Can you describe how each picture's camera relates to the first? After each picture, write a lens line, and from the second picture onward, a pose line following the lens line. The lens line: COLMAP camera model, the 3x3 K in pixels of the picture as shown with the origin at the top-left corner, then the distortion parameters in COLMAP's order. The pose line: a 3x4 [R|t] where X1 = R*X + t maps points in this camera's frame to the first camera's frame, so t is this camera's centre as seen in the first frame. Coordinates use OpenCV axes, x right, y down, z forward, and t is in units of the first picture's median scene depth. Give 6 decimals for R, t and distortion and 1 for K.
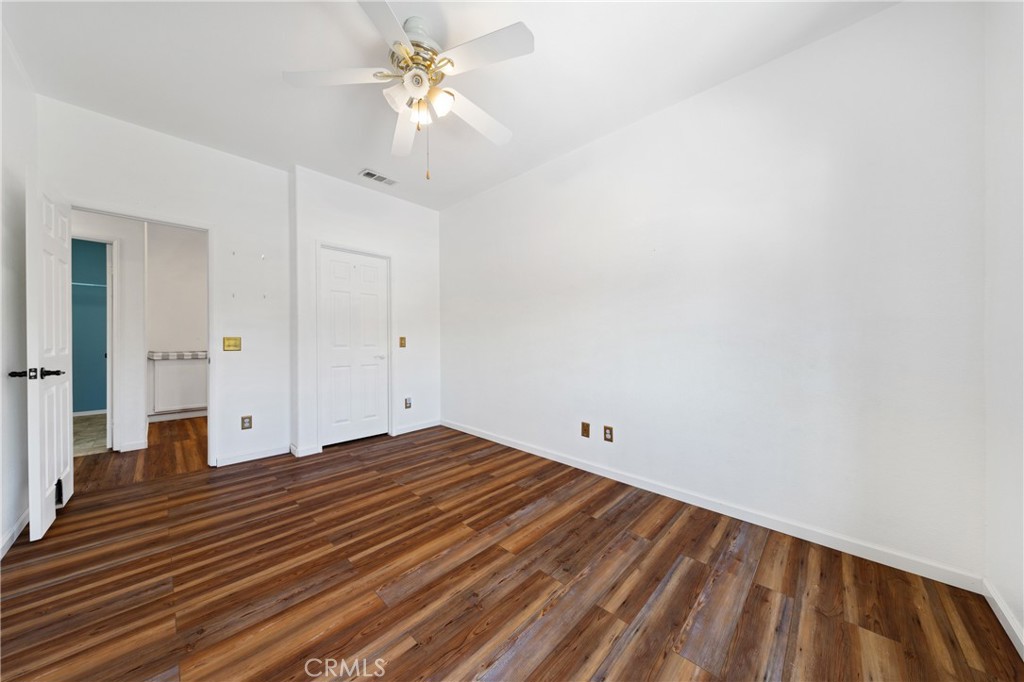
lens RADIAL K [[343.8, 0, 511.3], [0, 343.8, 339.1], [0, 0, 1]] dist [0.022131, -0.000076]
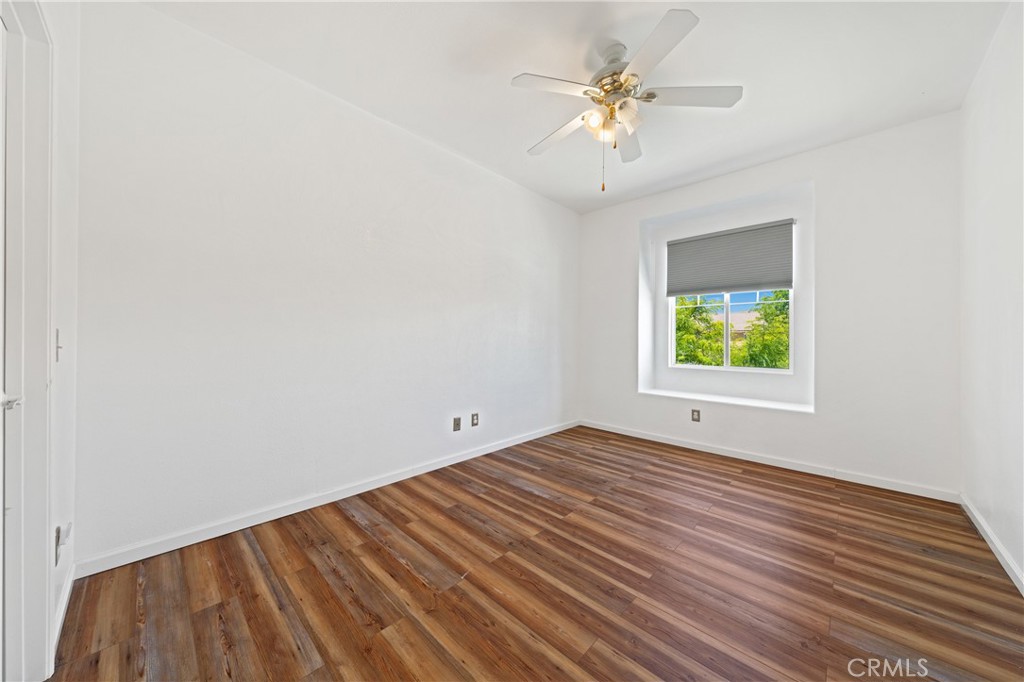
lens RADIAL K [[343.8, 0, 511.3], [0, 343.8, 339.1], [0, 0, 1]] dist [0.022131, -0.000076]
pose [[0.008999, -0.006563, 0.999938, -1.203956], [-0.005221, 0.999965, 0.006610, -0.014323], [-0.999946, -0.005280, 0.008964, 1.170734]]
